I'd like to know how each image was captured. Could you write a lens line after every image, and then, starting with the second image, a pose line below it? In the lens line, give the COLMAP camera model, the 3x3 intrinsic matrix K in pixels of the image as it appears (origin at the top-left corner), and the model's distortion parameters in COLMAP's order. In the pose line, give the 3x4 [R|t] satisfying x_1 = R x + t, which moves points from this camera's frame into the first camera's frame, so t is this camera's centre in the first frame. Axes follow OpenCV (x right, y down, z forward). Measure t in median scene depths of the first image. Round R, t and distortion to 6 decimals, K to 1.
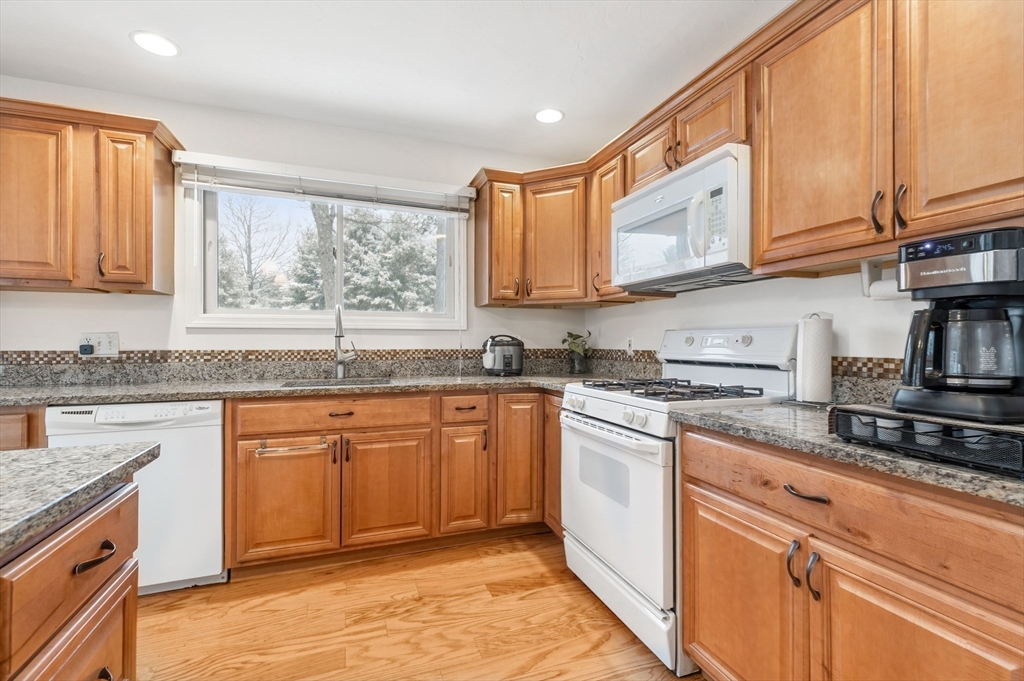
lens RADIAL K [[477.1, 0, 506.5], [0, 477.1, 343.1], [0, 0, 1]] dist [0.009343, -0.001328]
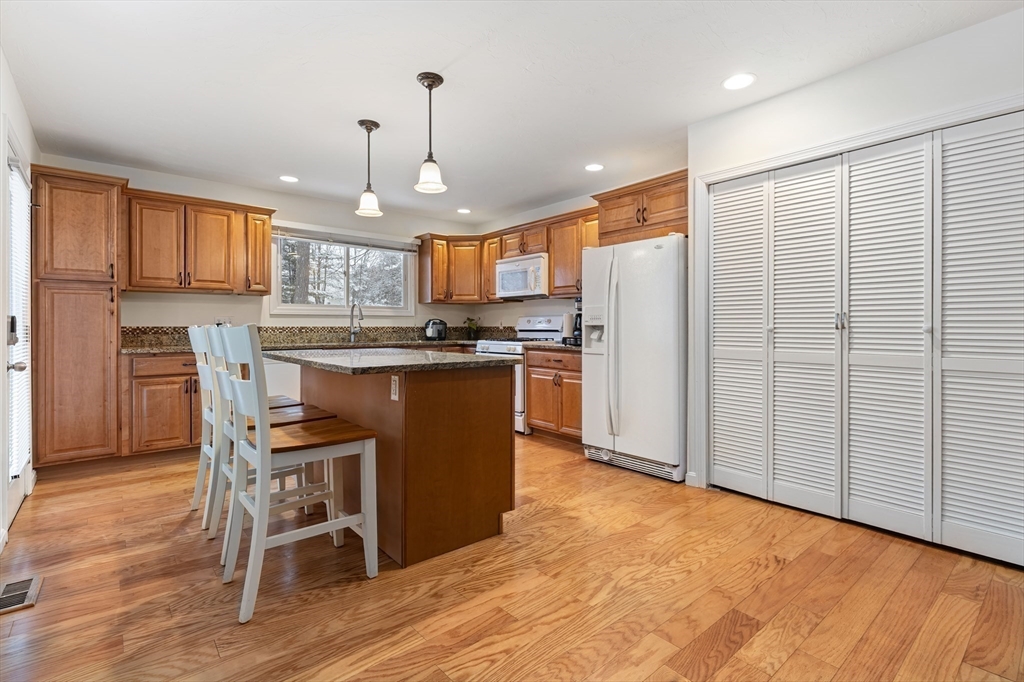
lens RADIAL K [[477.1, 0, 518.9], [0, 477.1, 325.5], [0, 0, 1]] dist [0.009343, -0.001328]
pose [[0.939783, -0.000587, 0.341770, -0.399555], [0.001991, 0.999991, -0.003756, 0.019773], [-0.341765, 0.004210, 0.939776, -1.023562]]
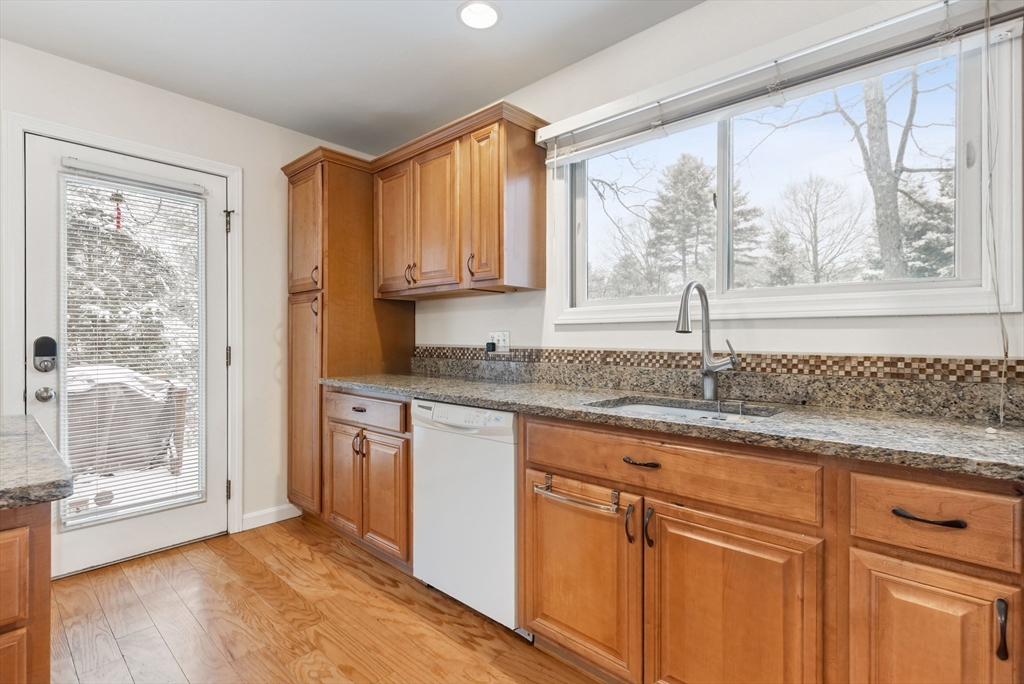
lens RADIAL K [[477.1, 0, 526.5], [0, 477.1, 340.4], [0, 0, 1]] dist [0.009343, -0.001328]
pose [[0.468640, 0.001971, -0.883387, 0.097284], [-0.004987, 0.999987, -0.000414, -0.001241], [0.883375, 0.004599, 0.468644, 0.532977]]
